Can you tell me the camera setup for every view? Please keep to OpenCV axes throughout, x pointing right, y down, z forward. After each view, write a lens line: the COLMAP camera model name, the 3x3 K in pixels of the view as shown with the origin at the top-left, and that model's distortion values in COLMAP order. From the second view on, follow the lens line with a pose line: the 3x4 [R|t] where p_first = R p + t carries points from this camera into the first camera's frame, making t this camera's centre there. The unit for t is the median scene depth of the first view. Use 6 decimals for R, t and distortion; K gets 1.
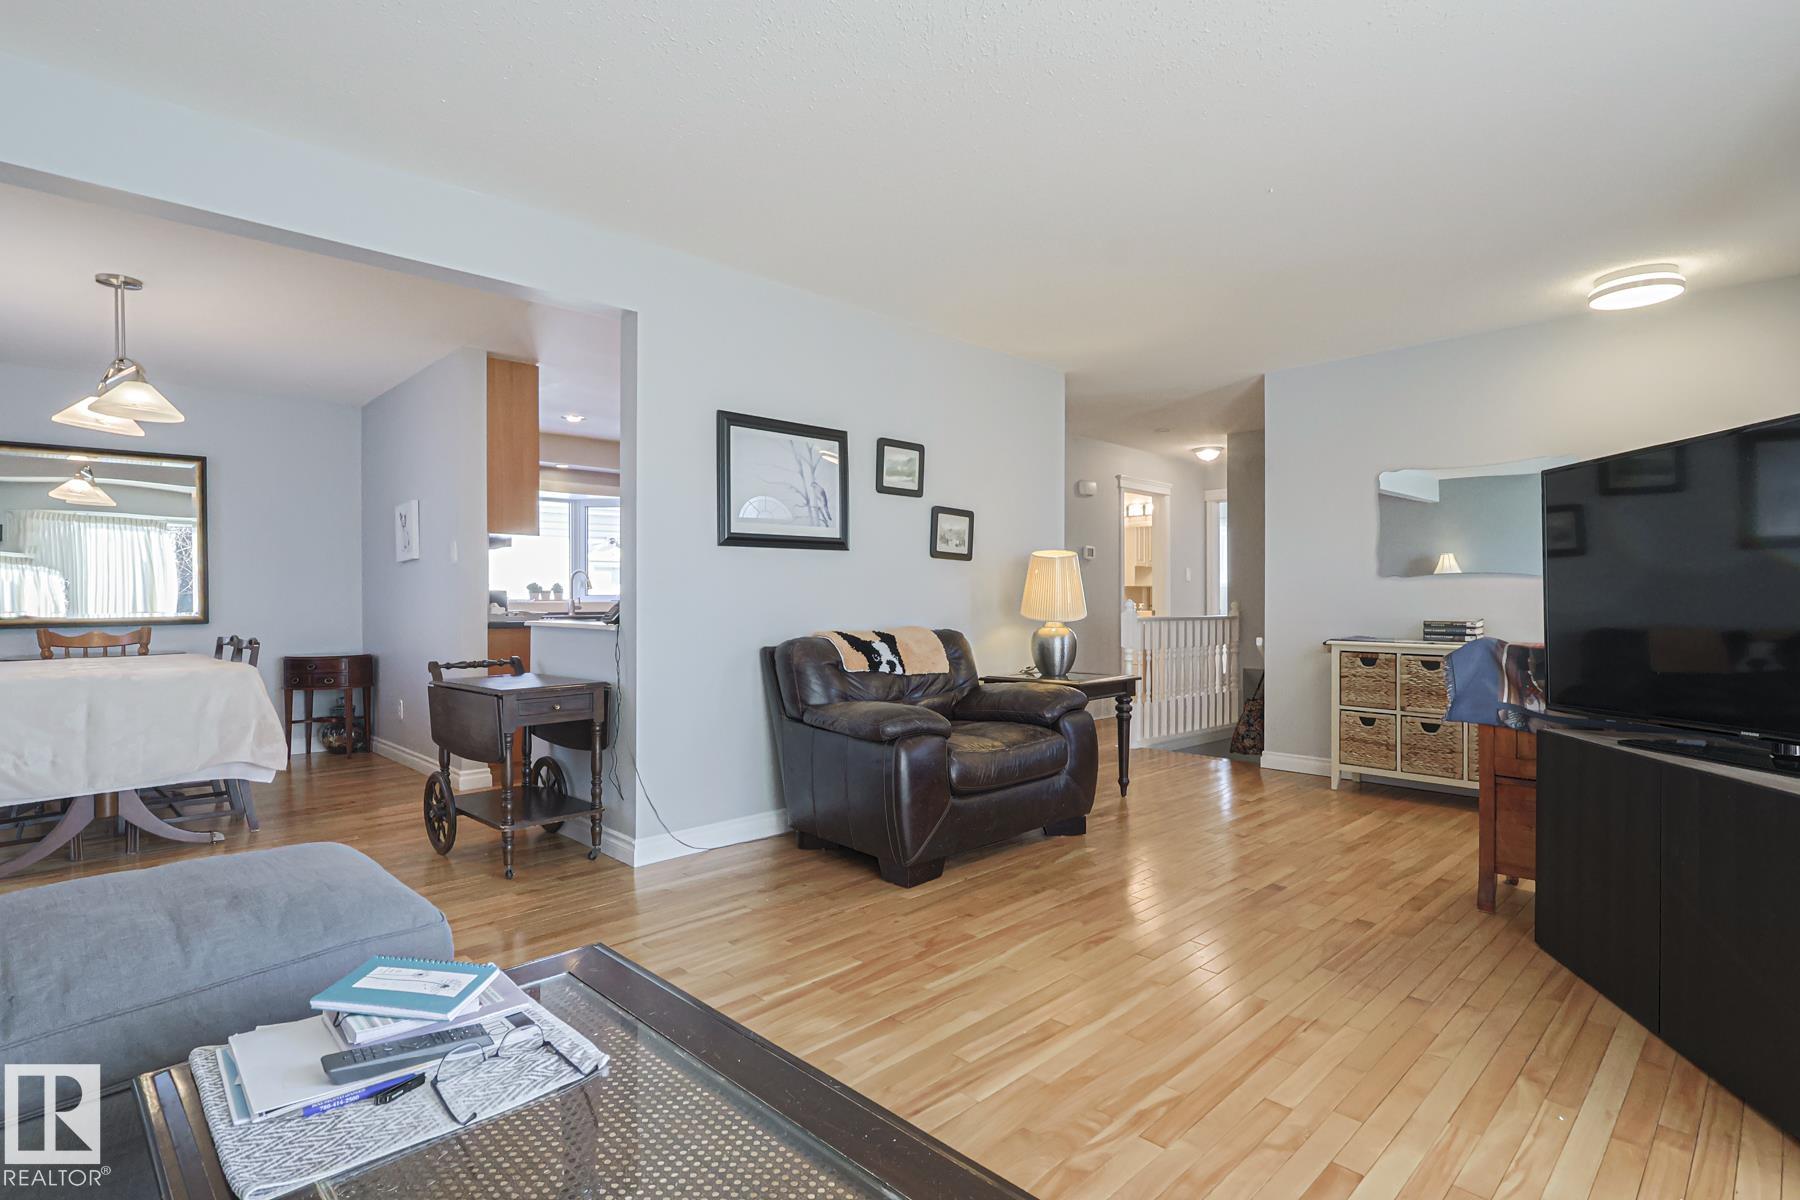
lens RADIAL K [[889.1, 0, 895.0], [0, 889.1, 599.8], [0, 0, 1]] dist [0.001793, -0.000052]
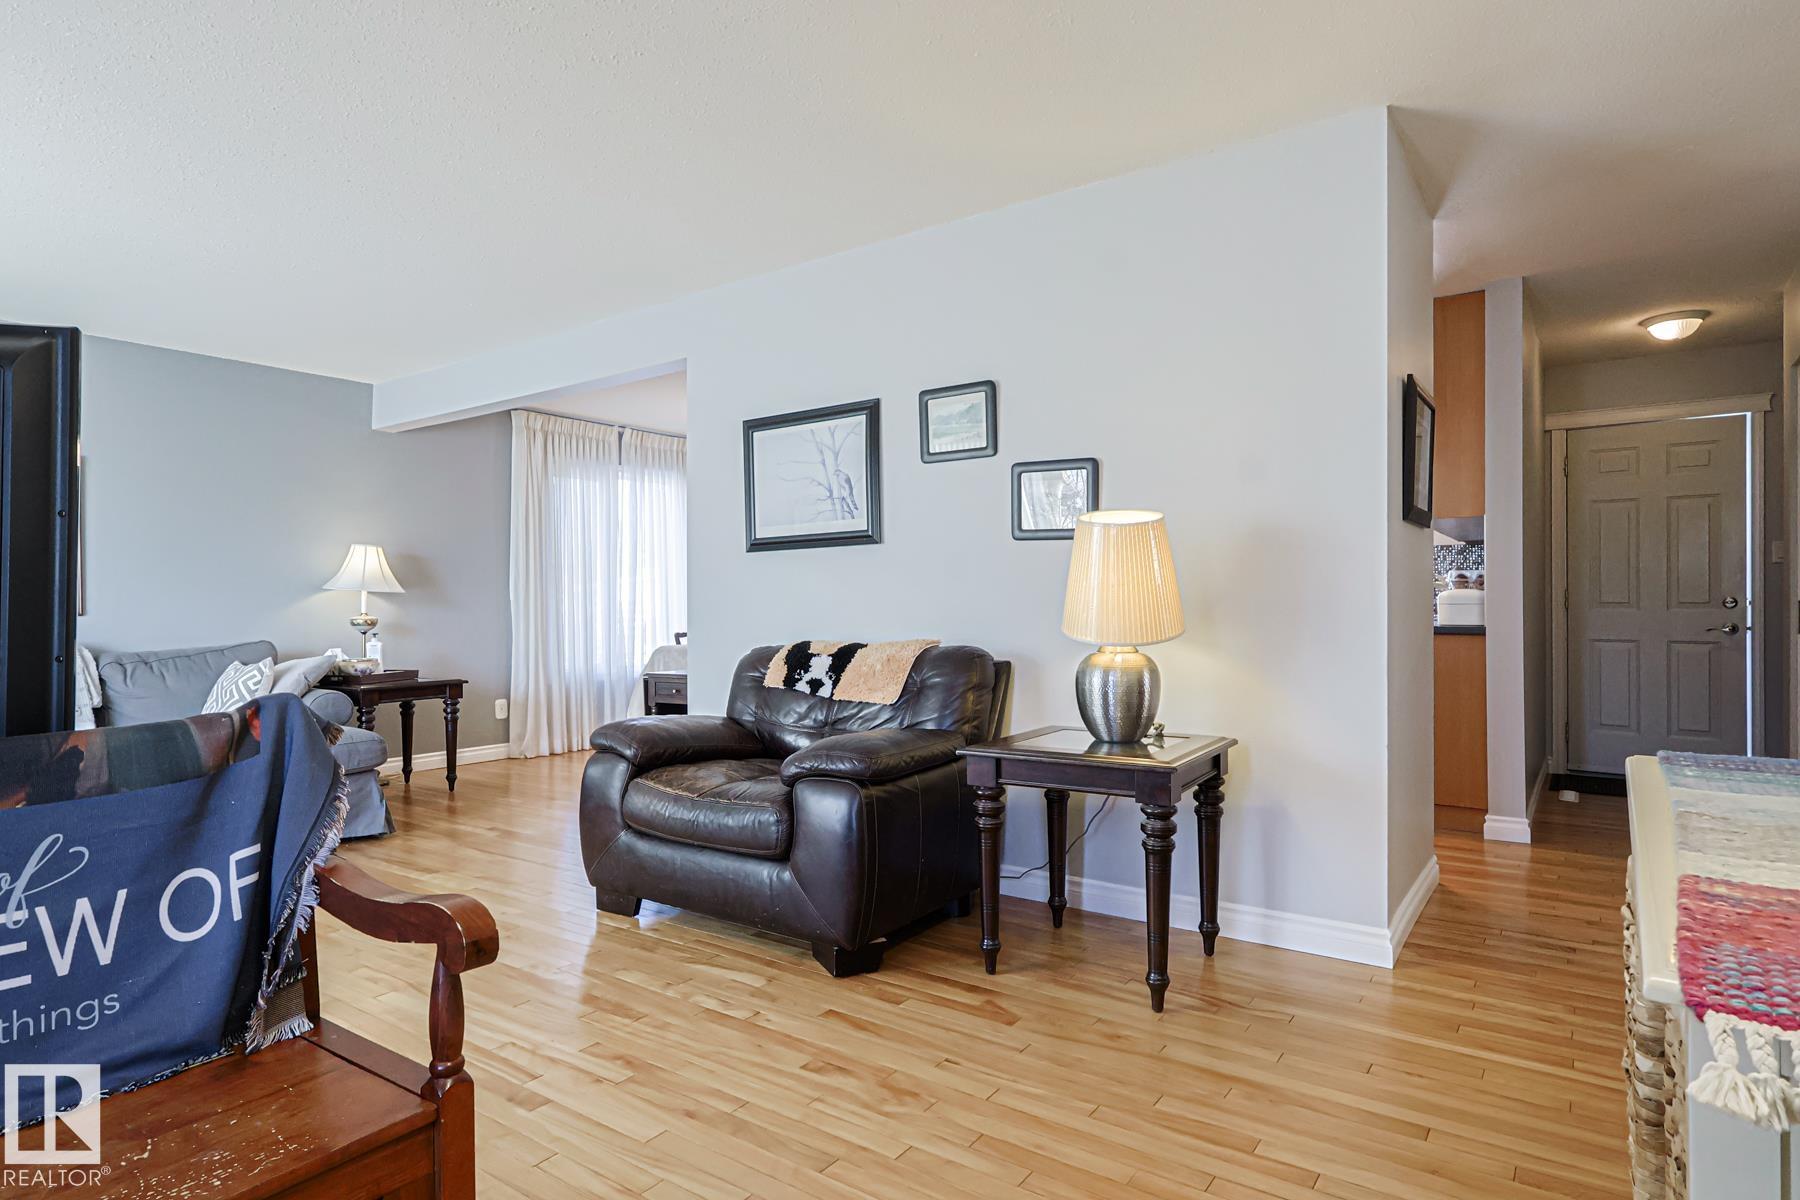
lens RADIAL K [[984.3, 0, 888.6], [0, 984.3, 606.8], [0, 0, 1]] dist [0.000630, -0.000236]
pose [[0.176807, 0.000796, -0.984245, 0.803848], [0.008621, 0.999960, 0.002357, 0.000392], [0.984208, -0.008902, 0.176793, 0.813206]]
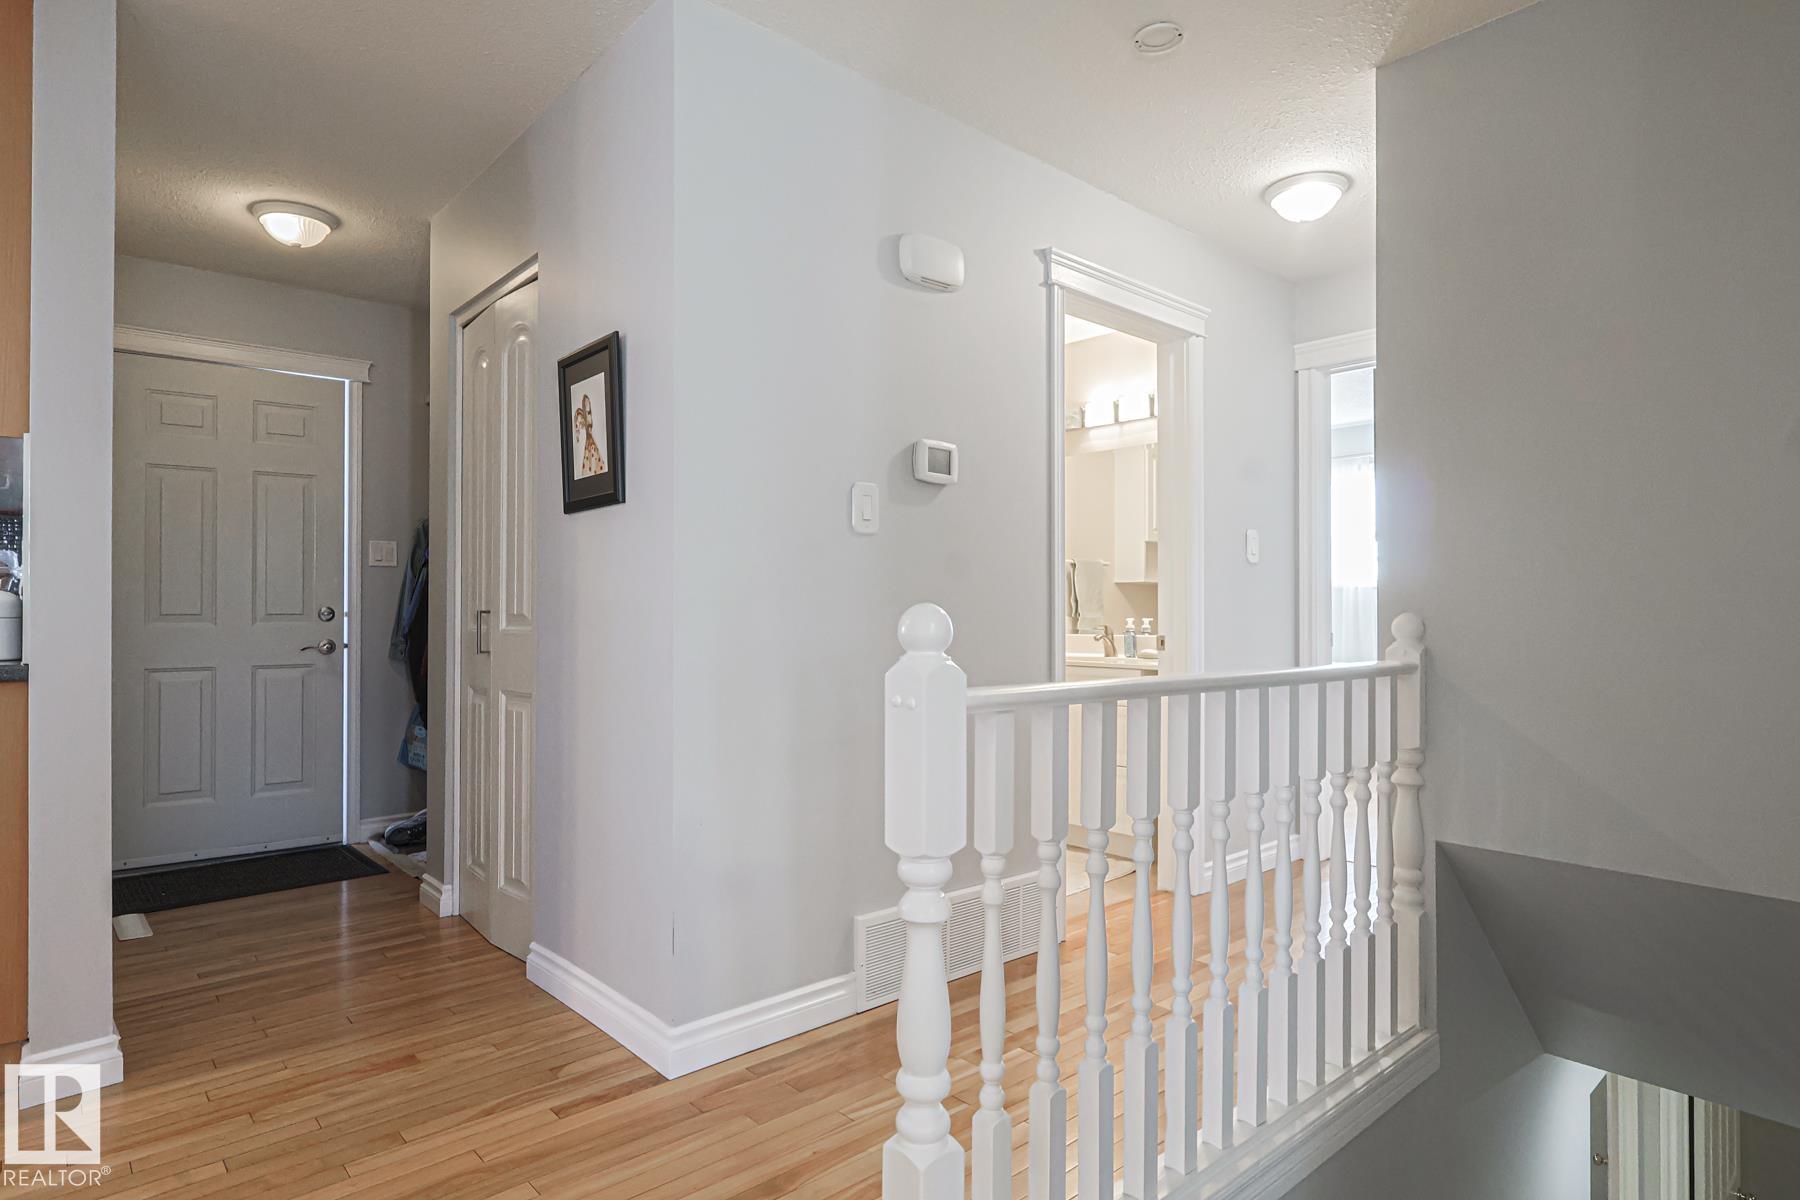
lens RADIAL K [[984.3, 0, 888.6], [0, 984.3, 606.8], [0, 0, 1]] dist [0.000630, -0.000236]
pose [[0.999138, 0.003231, -0.041384, 0.375620], [-0.003377, 0.999988, -0.003438, 0.001649], [0.041373, 0.003575, 0.999137, 1.116867]]
